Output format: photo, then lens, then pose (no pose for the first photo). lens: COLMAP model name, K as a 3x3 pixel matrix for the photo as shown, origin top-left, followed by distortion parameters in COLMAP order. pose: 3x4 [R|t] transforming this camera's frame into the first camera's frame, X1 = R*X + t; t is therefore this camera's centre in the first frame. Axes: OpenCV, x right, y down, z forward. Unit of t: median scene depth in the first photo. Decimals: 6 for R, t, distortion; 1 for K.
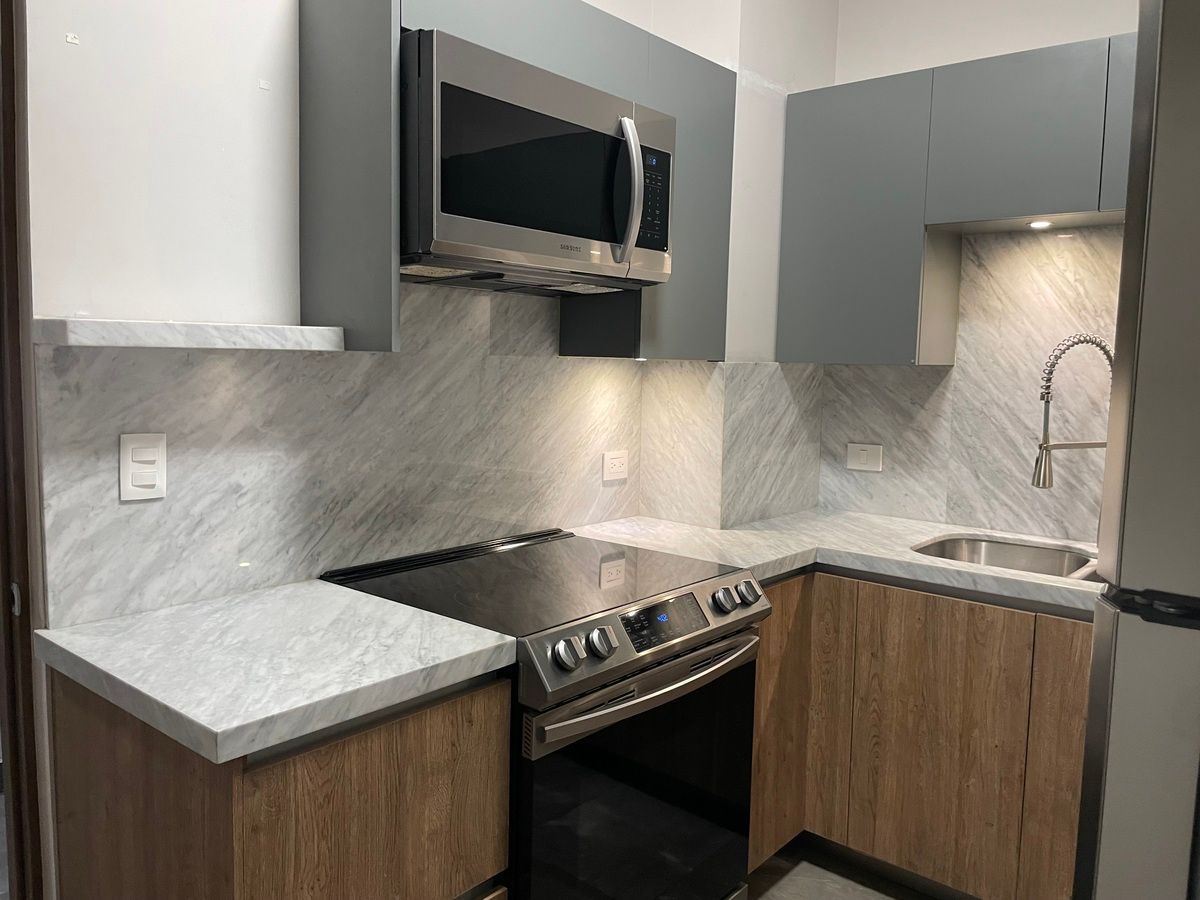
lens RADIAL K [[911.4, 0, 598.7], [0, 911.4, 448.8], [0, 0, 1]] dist [0.006852, 0.001454]
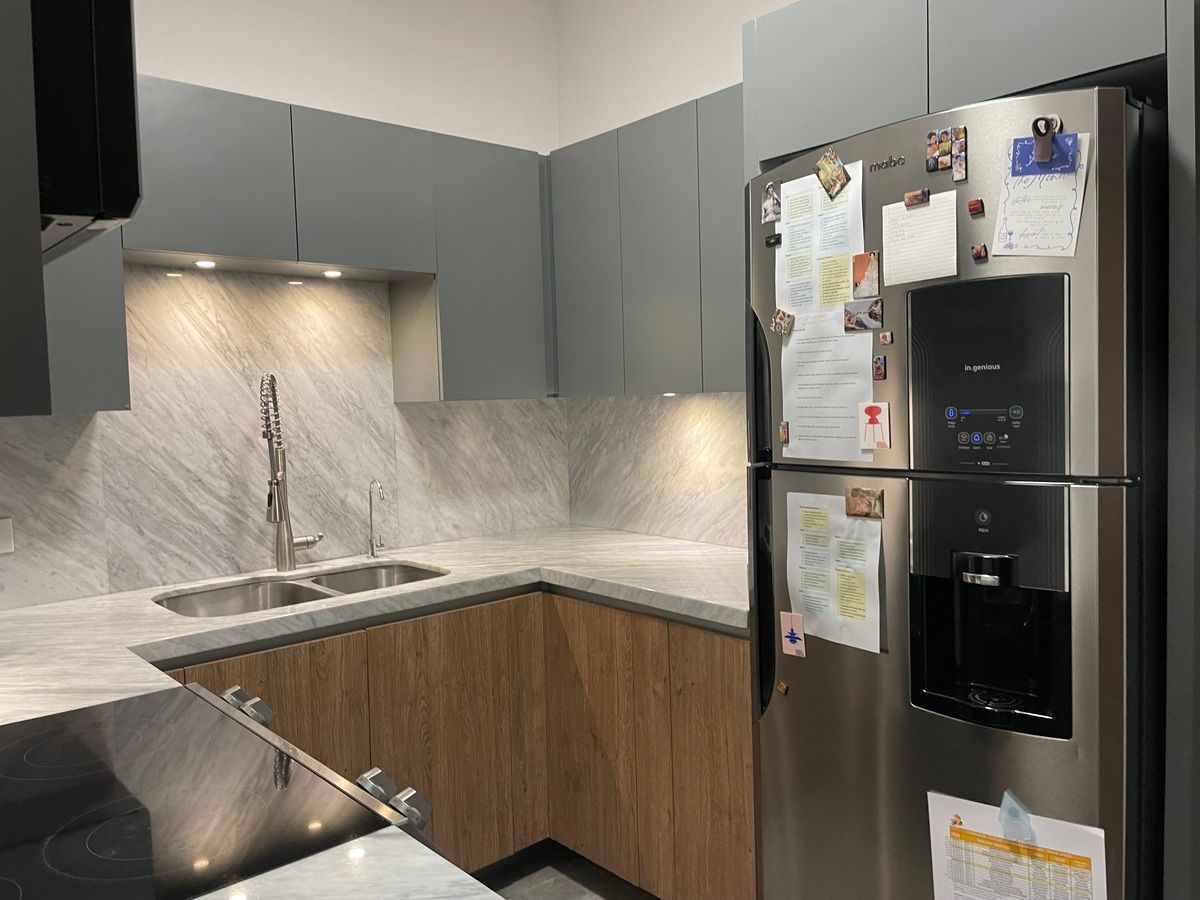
lens RADIAL K [[911.4, 0, 599.1], [0, 911.4, 446.8], [0, 0, 1]] dist [0.006852, 0.001454]
pose [[0.125969, -0.080795, 0.988739, -0.423256], [0.129761, 0.989457, 0.064322, -0.053296], [-0.983511, 0.120197, 0.135125, 0.435256]]
